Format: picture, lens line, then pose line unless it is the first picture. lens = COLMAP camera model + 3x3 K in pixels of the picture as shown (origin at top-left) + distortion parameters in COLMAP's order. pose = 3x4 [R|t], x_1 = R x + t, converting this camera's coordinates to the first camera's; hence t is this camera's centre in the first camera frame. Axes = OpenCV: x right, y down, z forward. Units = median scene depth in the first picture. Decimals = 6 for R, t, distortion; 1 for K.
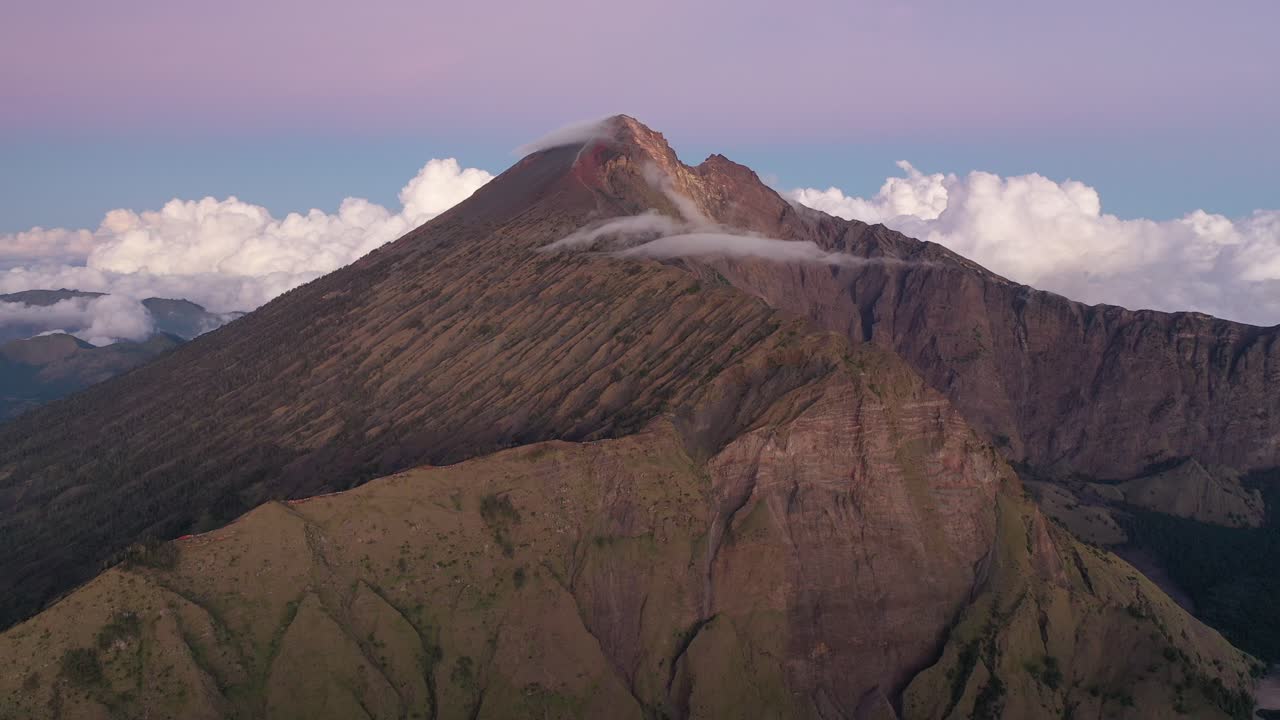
lens RADIAL K [[1041.9, 0, 630.1], [0, 1041.9, 355.1], [0, 0, 1]] dist [0.003450, 0.010914]
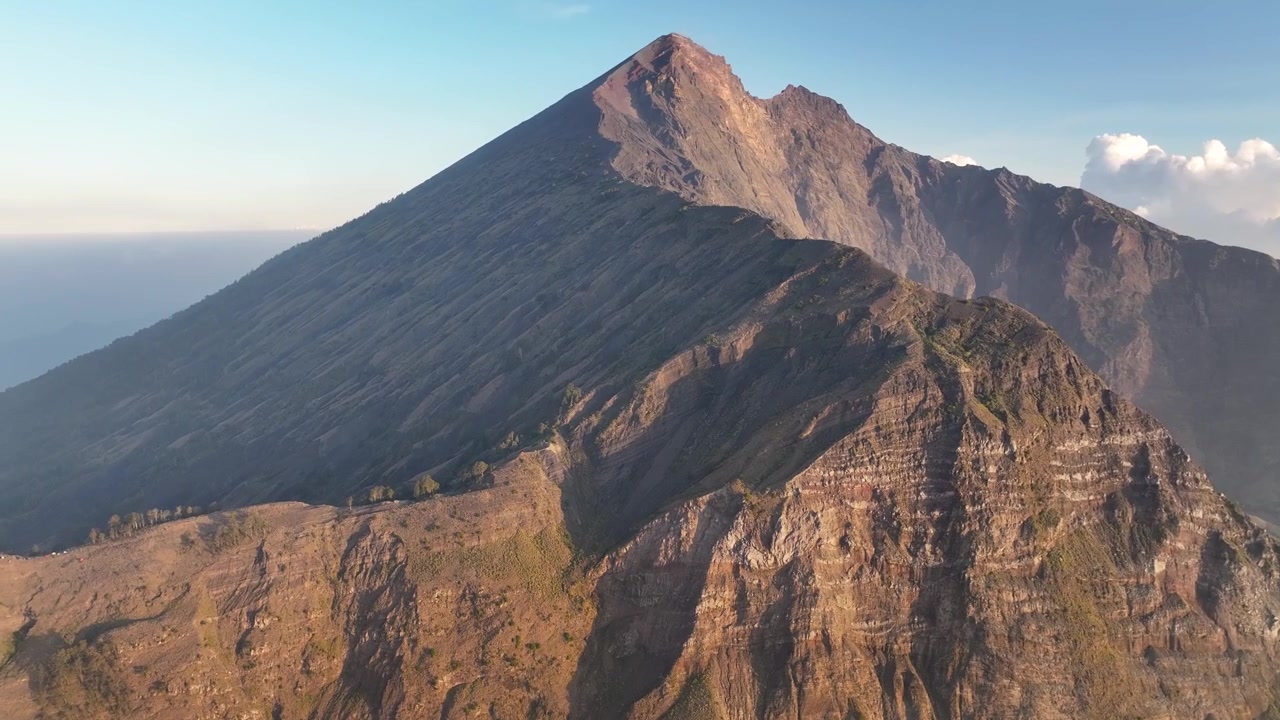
lens RADIAL K [[920.9, 0, 632.9], [0, 920.9, 356.3], [0, 0, 1]] dist [0.008792, 0.008519]
pose [[0.990119, 0.010755, -0.139819, 0.102864], [-0.006837, 0.999571, 0.028475, 0.001845], [0.140065, -0.027237, 0.989768, 0.439520]]
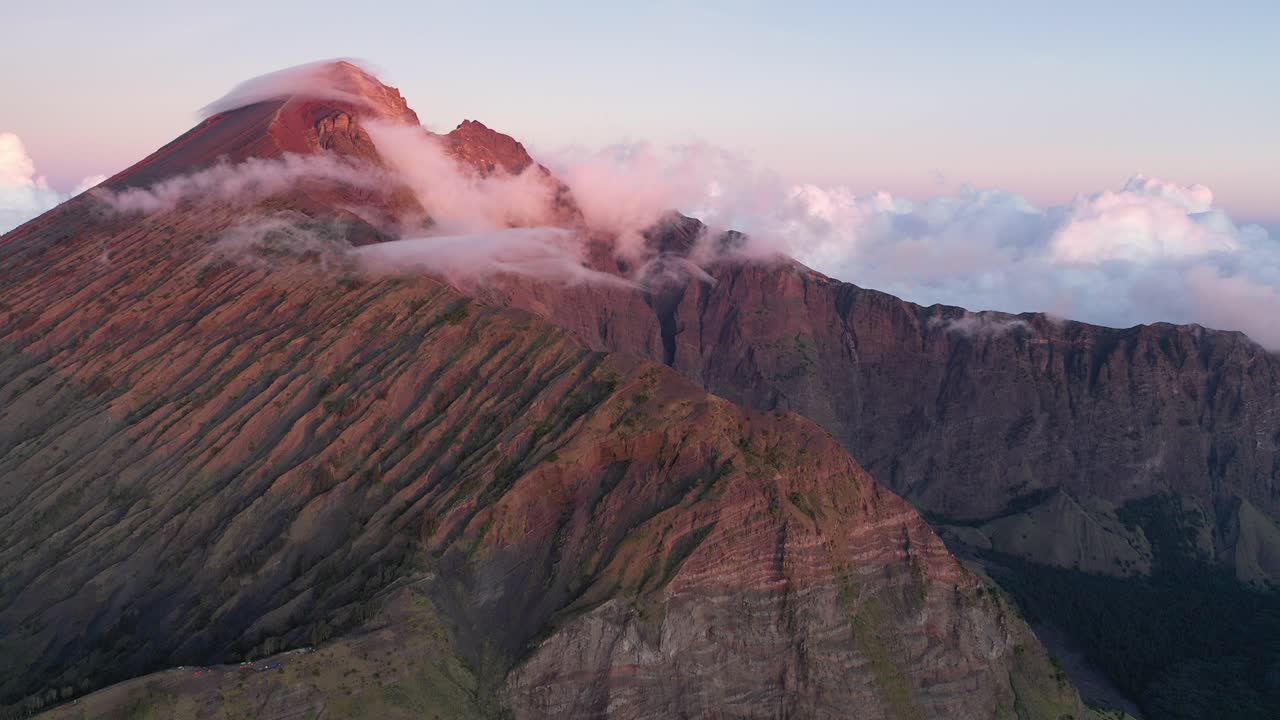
lens RADIAL K [[1041.9, 0, 640.7], [0, 1041.9, 360.8], [0, 0, 1]] dist [0.003450, 0.010914]
pose [[0.968806, -0.035130, 0.245319, 0.014160], [0.031011, 0.999306, 0.020634, -0.042354], [-0.245874, -0.012382, 0.969223, 0.359400]]
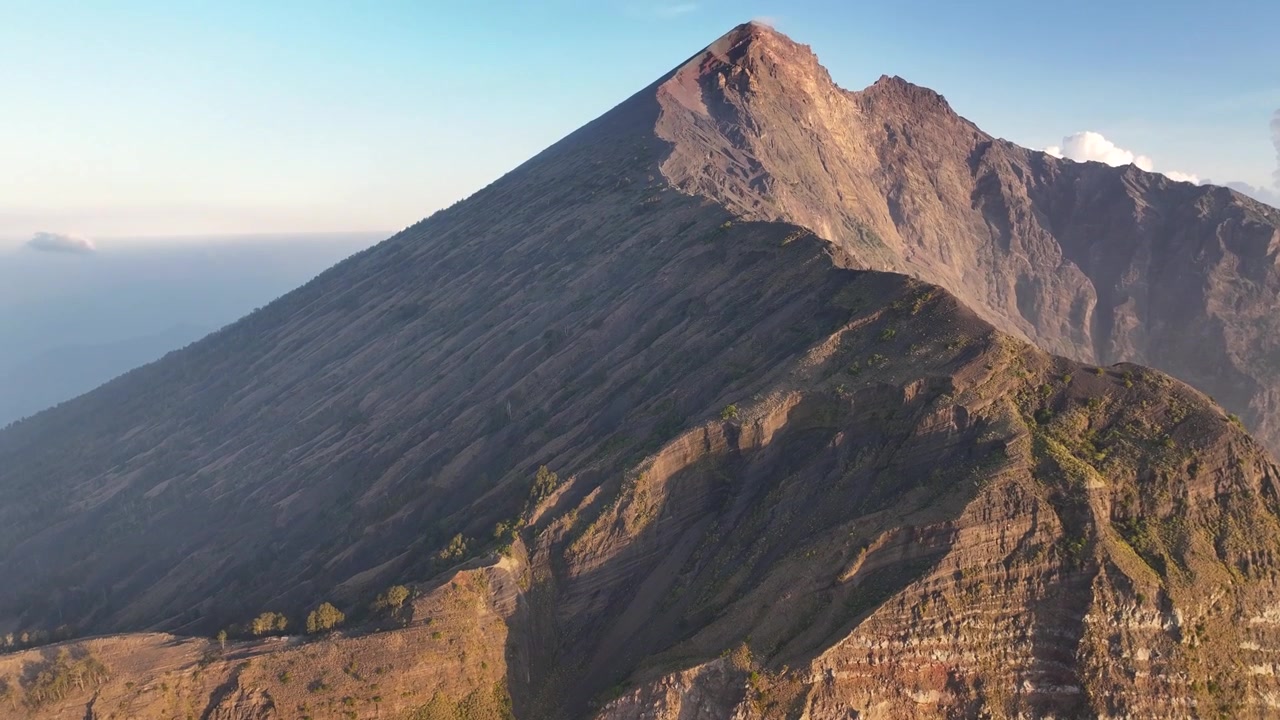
lens RADIAL K [[920.9, 0, 630.7], [0, 920.9, 356.1], [0, 0, 1]] dist [0.008792, 0.008519]
pose [[0.969212, 0.021482, -0.245289, 0.118609], [-0.014373, 0.999424, 0.030738, -0.017699], [0.245808, -0.026266, 0.968963, 0.533207]]
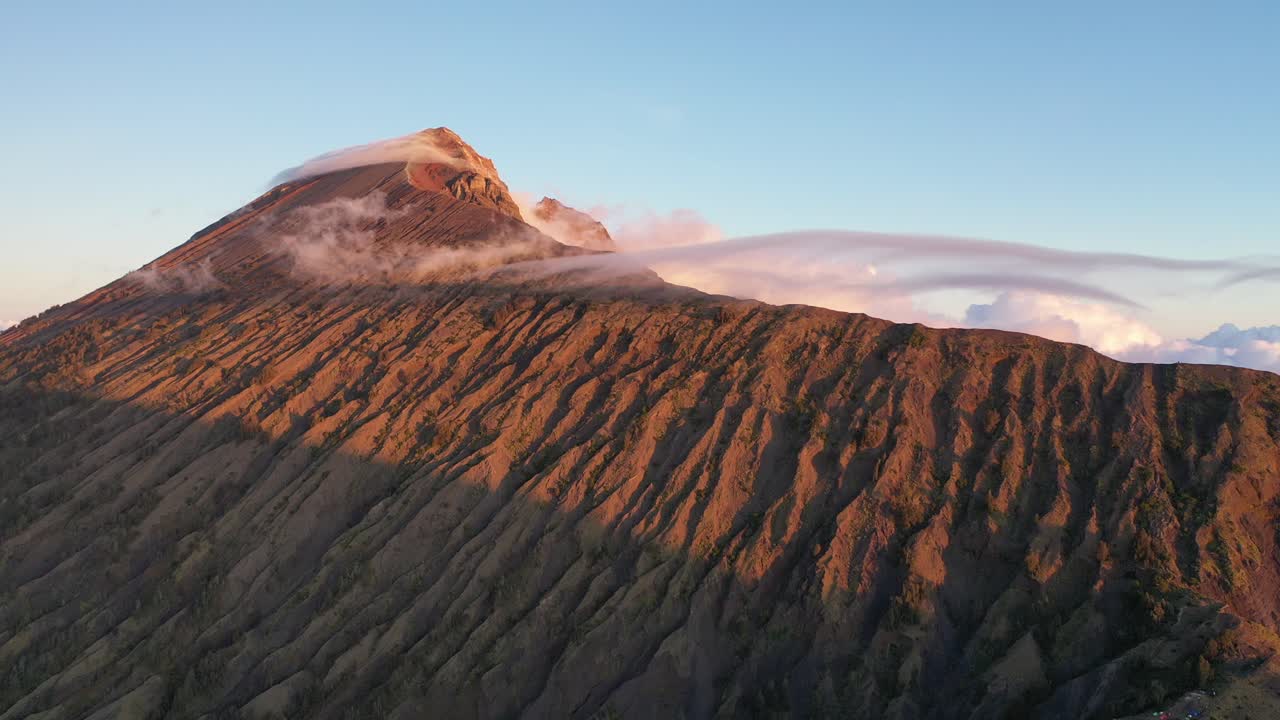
lens RADIAL K [[1041.9, 0, 648.7], [0, 1041.9, 314.9], [0, 0, 1]] dist [0.003450, 0.010914]
pose [[0.917998, 0.003892, 0.396565, -0.253033], [0.052500, 0.989959, -0.131247, -0.011435], [-0.393094, 0.141304, 0.908576, 0.520891]]
